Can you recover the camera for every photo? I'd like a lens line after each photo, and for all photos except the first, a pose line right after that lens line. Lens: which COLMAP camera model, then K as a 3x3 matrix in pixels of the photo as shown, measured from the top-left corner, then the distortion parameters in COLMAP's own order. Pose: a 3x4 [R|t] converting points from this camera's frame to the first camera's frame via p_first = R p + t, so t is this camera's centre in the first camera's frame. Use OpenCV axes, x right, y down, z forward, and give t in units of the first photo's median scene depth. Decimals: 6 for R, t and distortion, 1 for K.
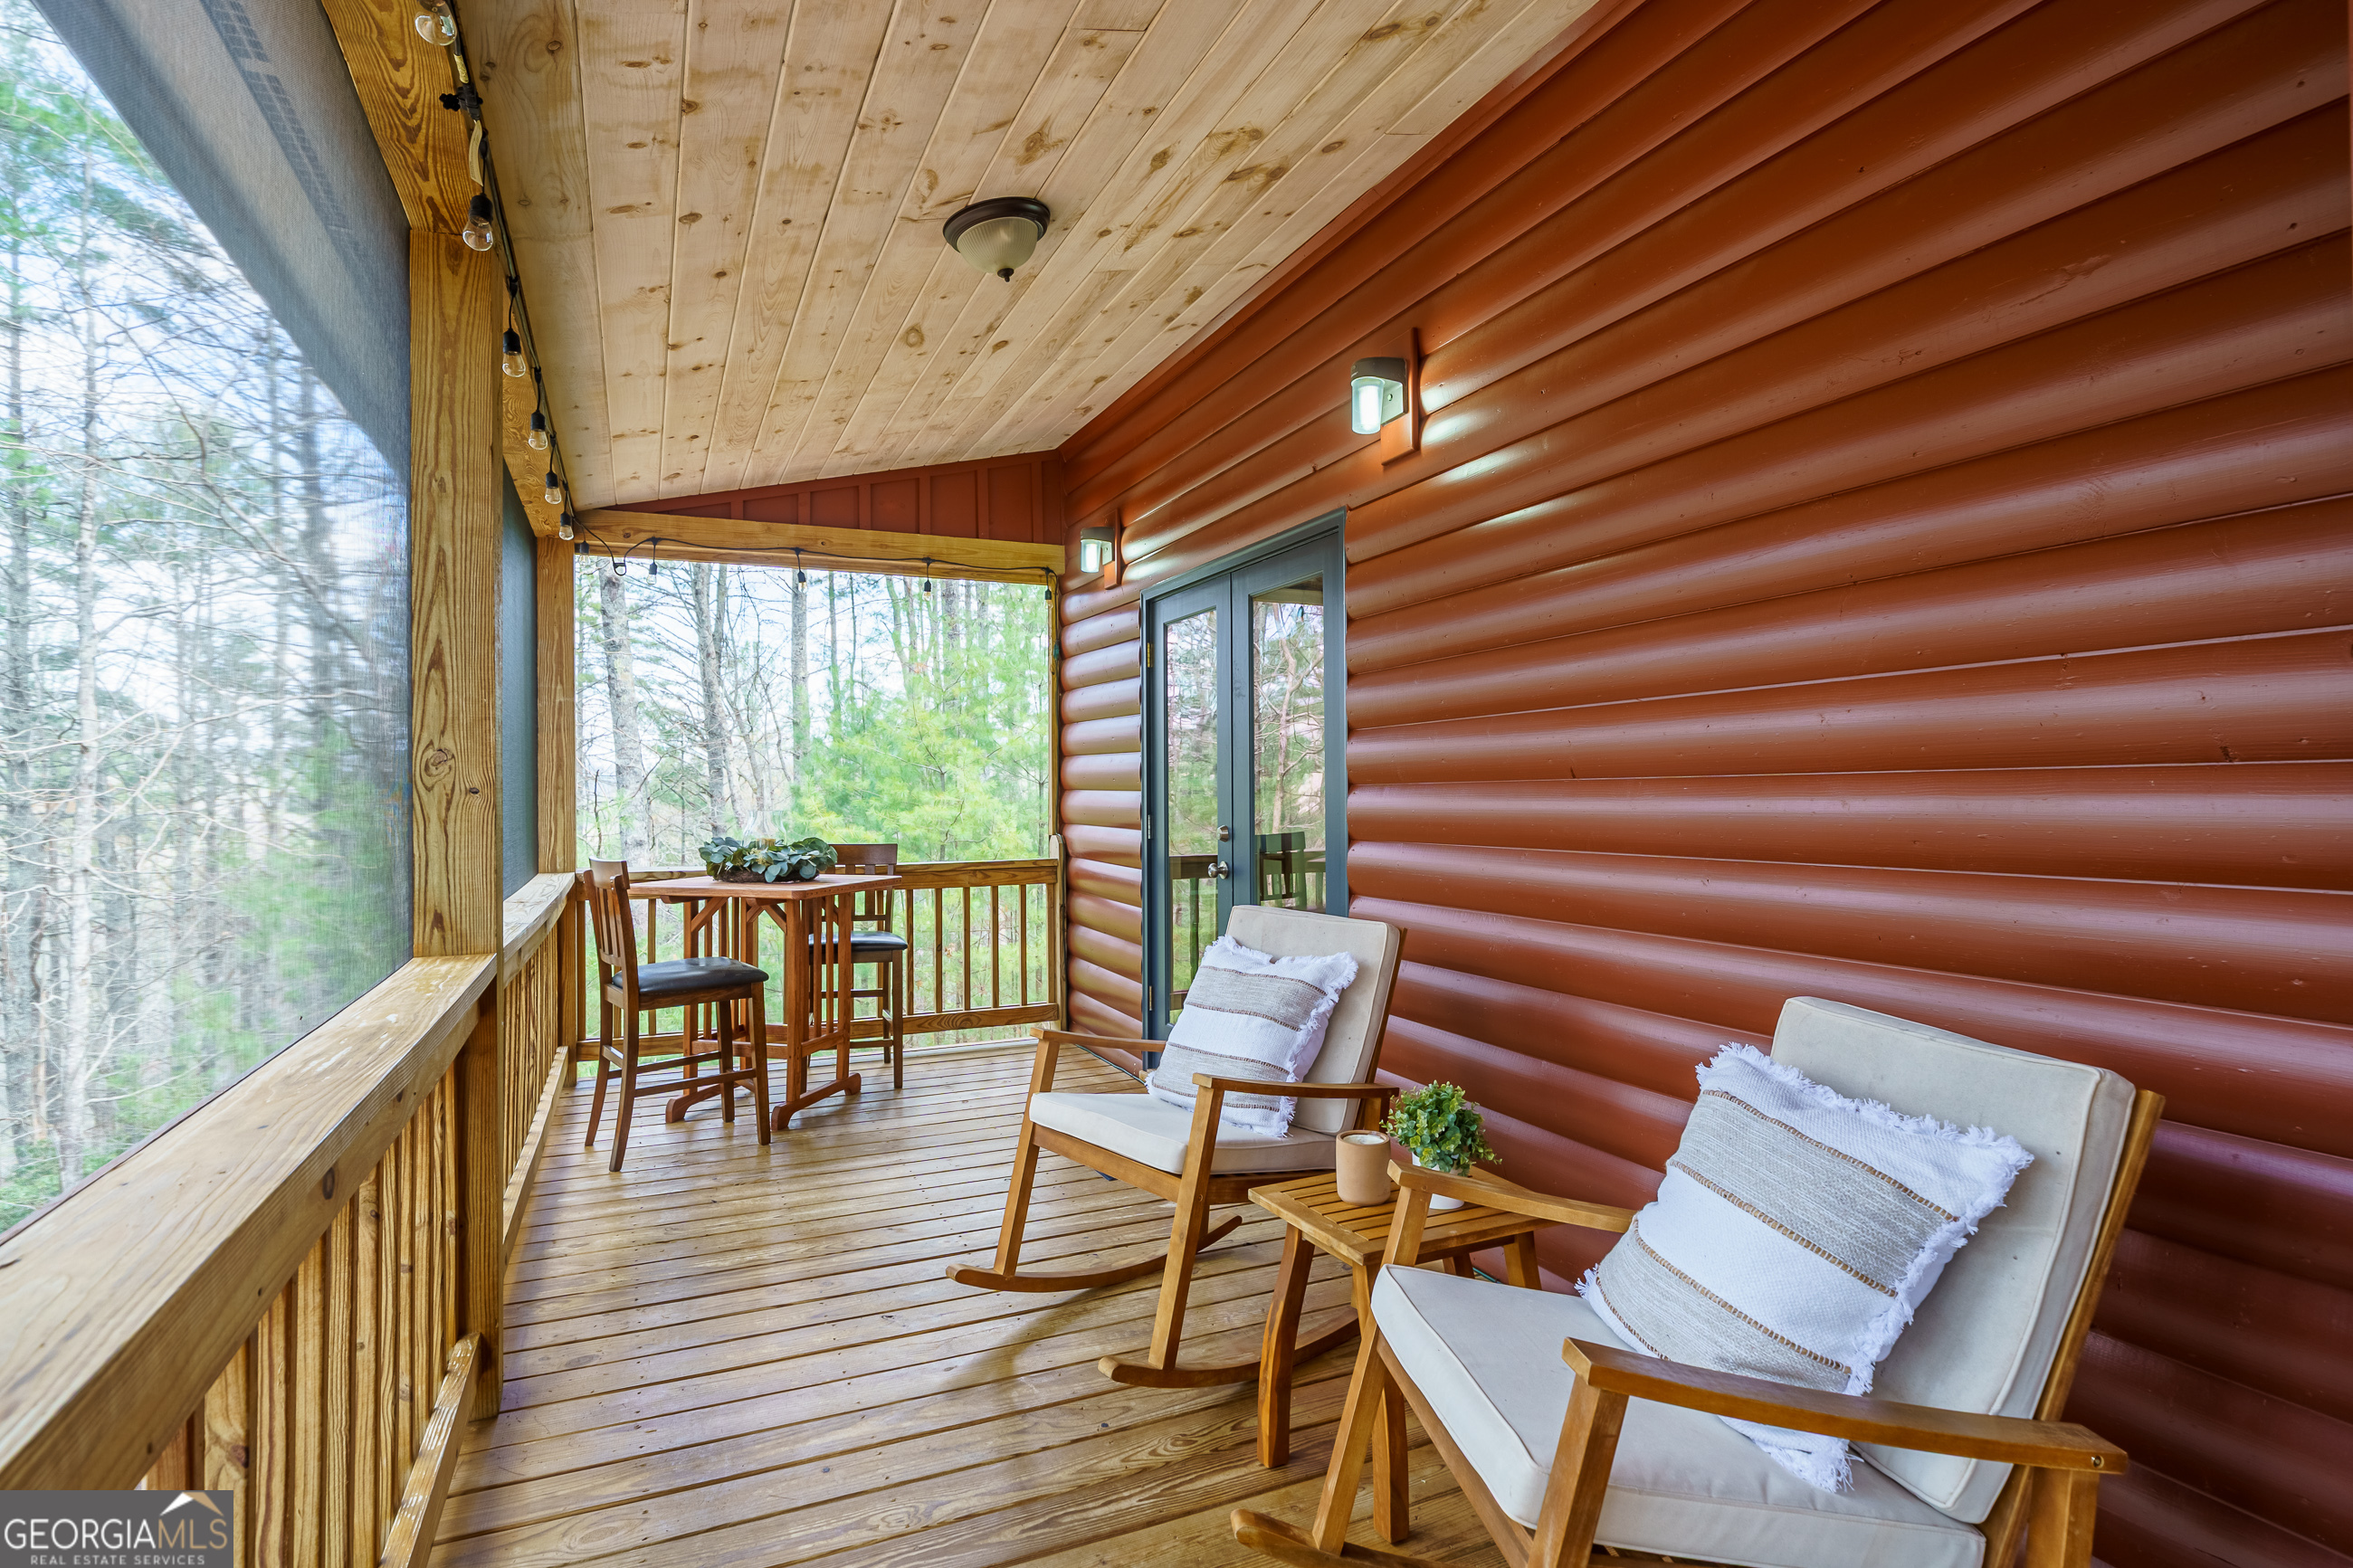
lens RADIAL K [[1162.7, 0, 1179.0], [0, 1162.7, 782.8], [0, 0, 1]] dist [-0.015655, 0.000625]
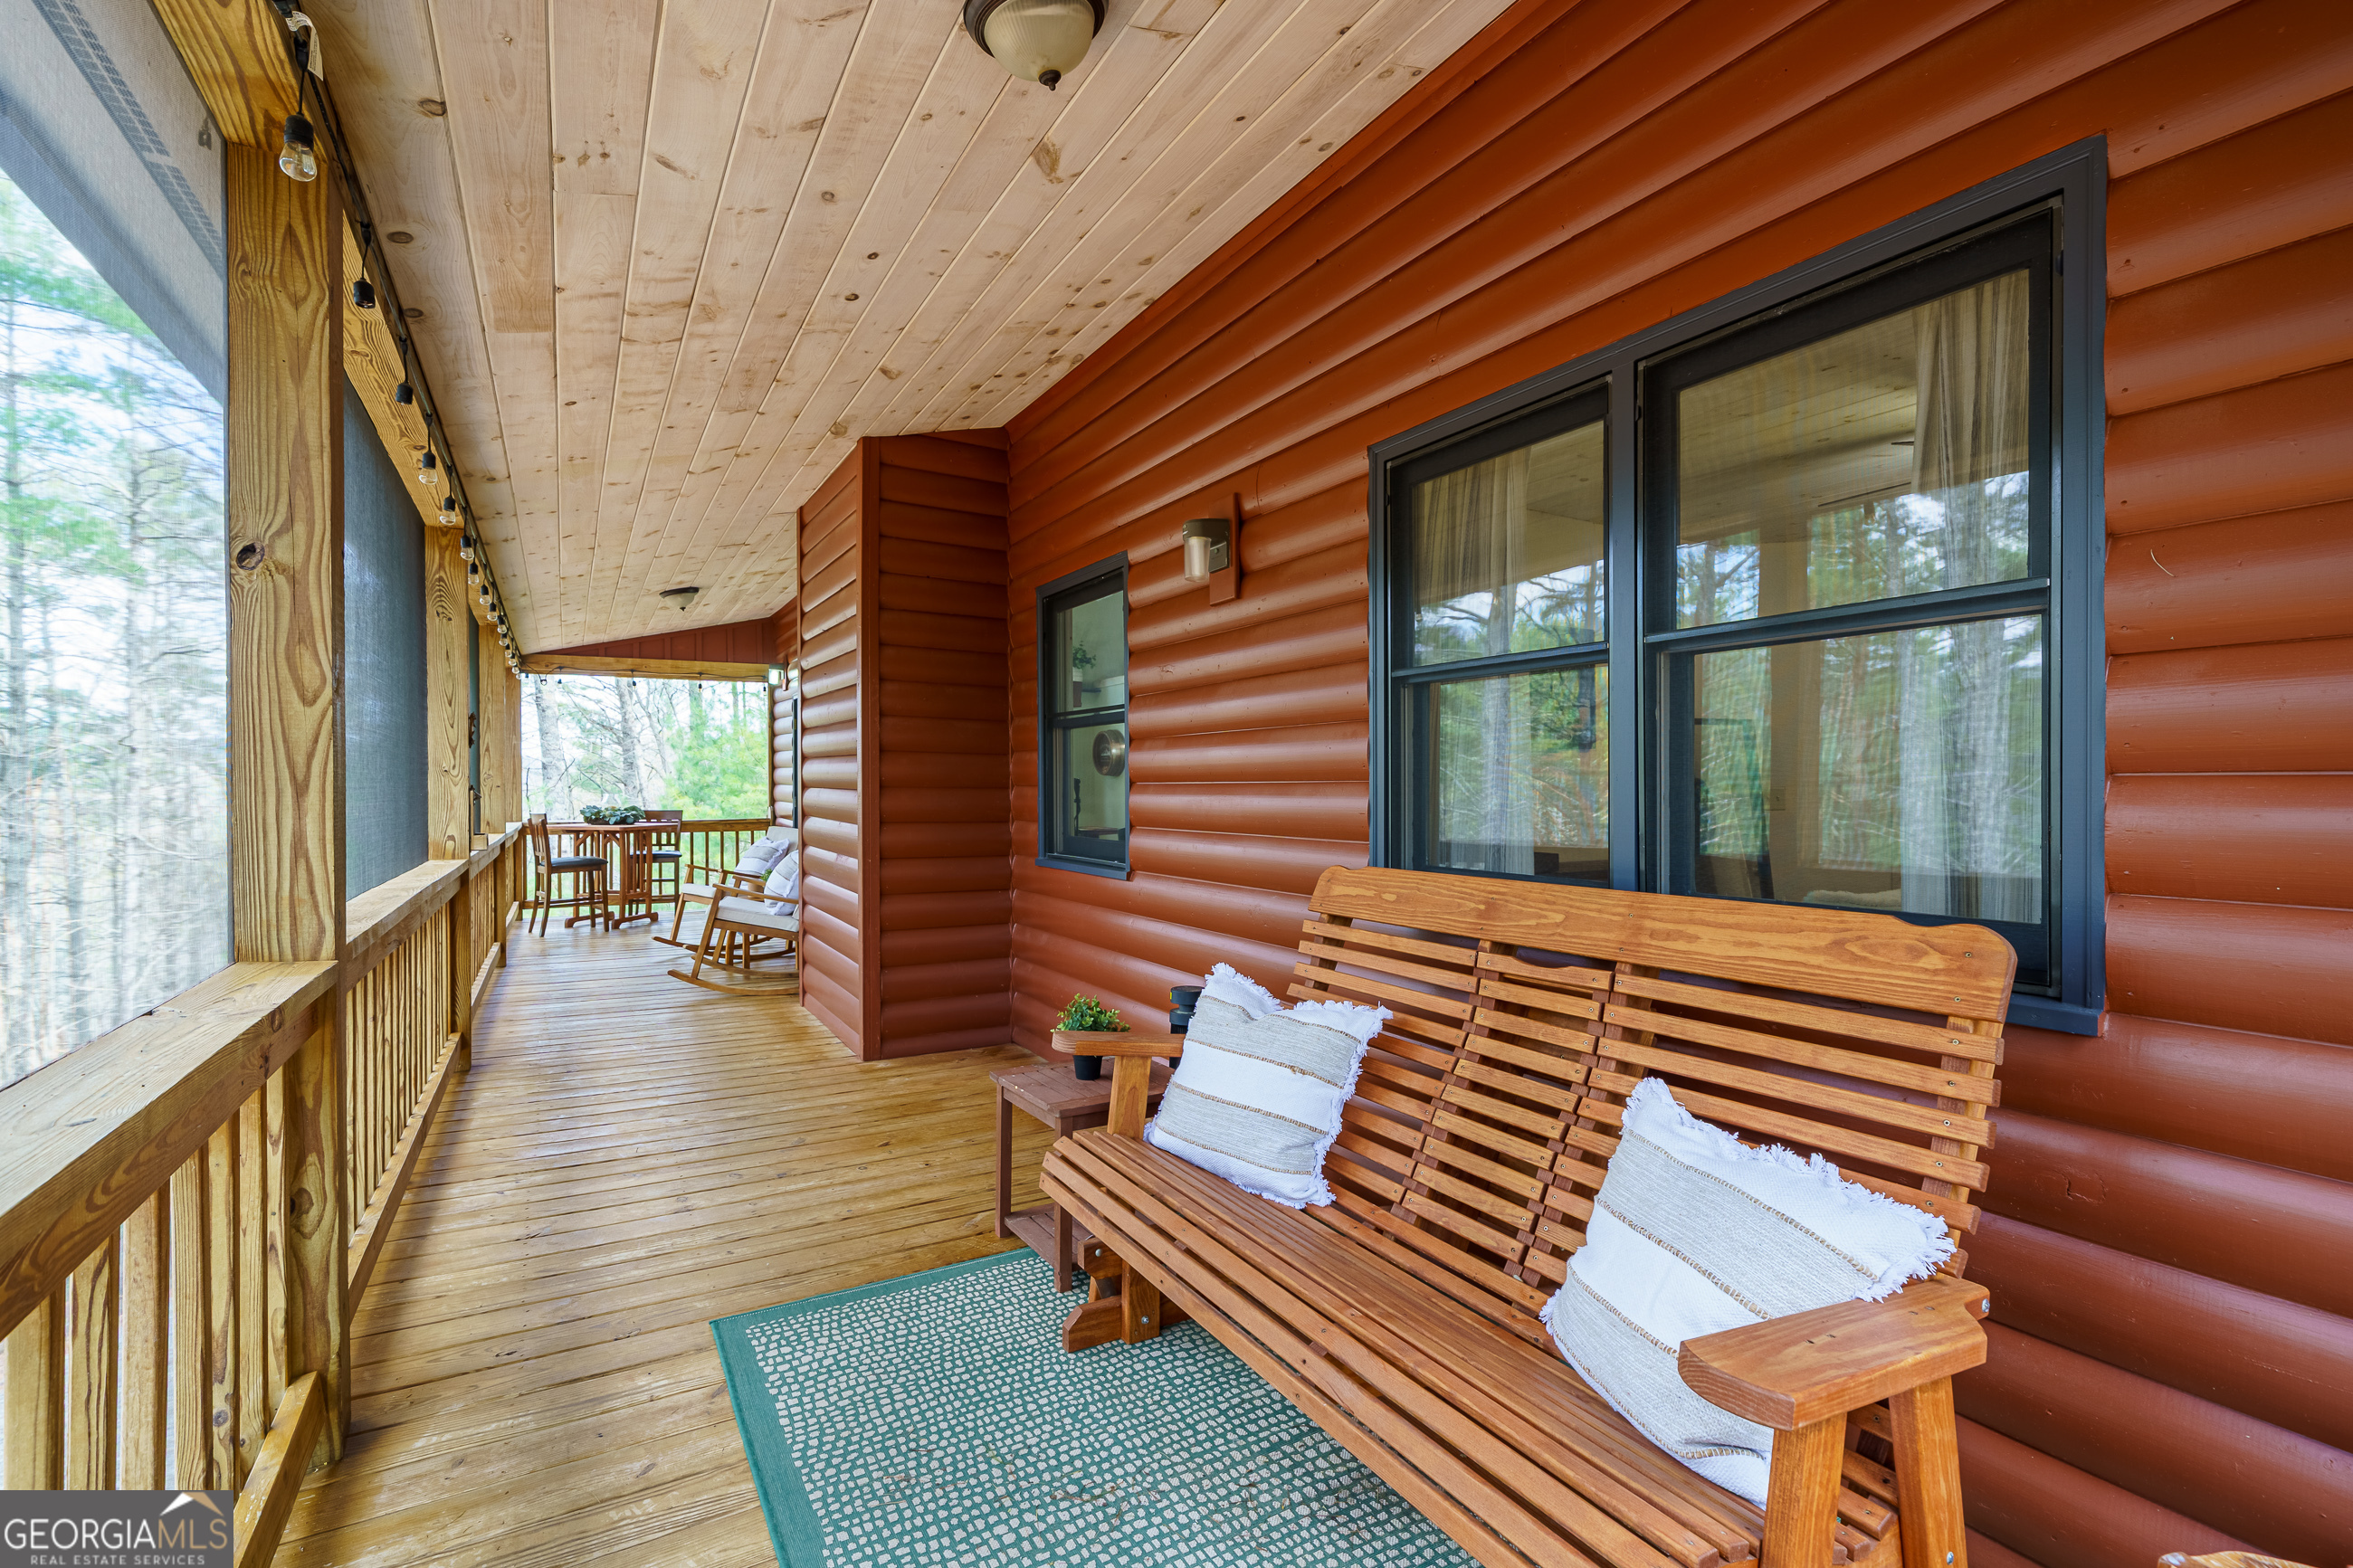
lens RADIAL K [[1059.4, 0, 1170.6], [0, 1059.4, 790.6], [0, 0, 1]] dist [0.001190, -0.000437]
pose [[0.996478, 0.005527, 0.083671, 0.511604], [-0.006690, 0.999885, 0.013628, -0.015724], [-0.083586, -0.014140, 0.996400, -1.056560]]
